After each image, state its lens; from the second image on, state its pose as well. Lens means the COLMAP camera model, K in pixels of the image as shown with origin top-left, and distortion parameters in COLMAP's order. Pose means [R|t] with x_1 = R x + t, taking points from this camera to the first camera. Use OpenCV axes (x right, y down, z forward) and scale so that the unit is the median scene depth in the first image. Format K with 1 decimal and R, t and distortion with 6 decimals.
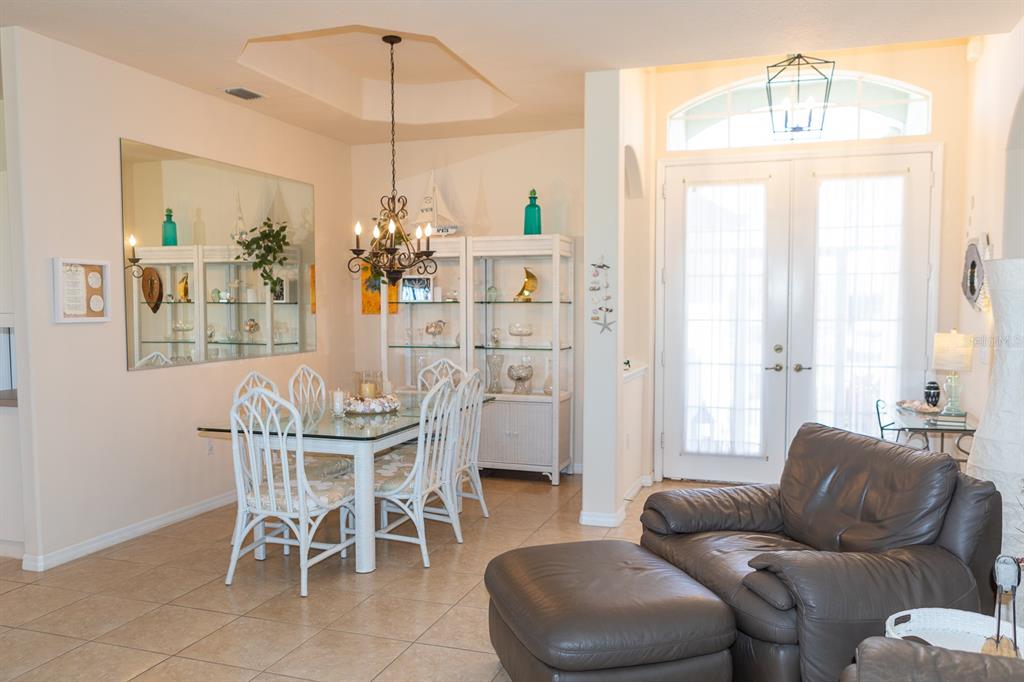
lens RADIAL K [[753.0, 0, 512.0], [0, 753.0, 341.0], [0, 0, 1]] dist [0.000789, 0.000904]
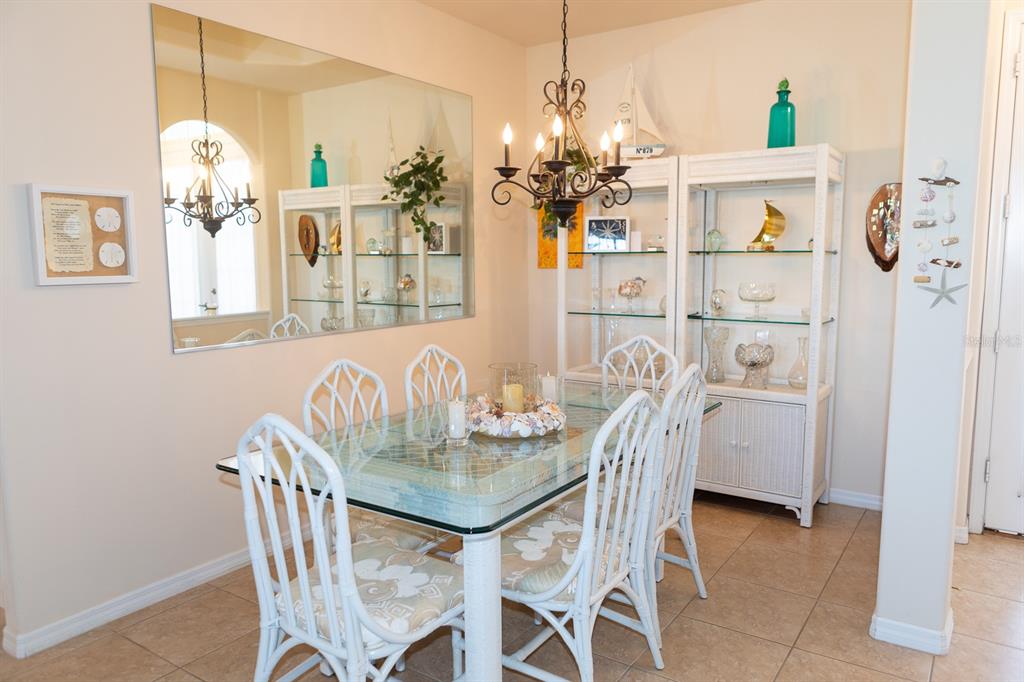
lens RADIAL K [[730.6, 0, 512.0], [0, 730.6, 341.0], [0, 0, 1]] dist [-0.023917, 0.003482]
pose [[0.963063, 0.027473, -0.267869, -0.023889], [-0.009852, 0.997710, 0.066909, -0.012918], [0.269094, -0.061798, 0.961129, 0.302464]]
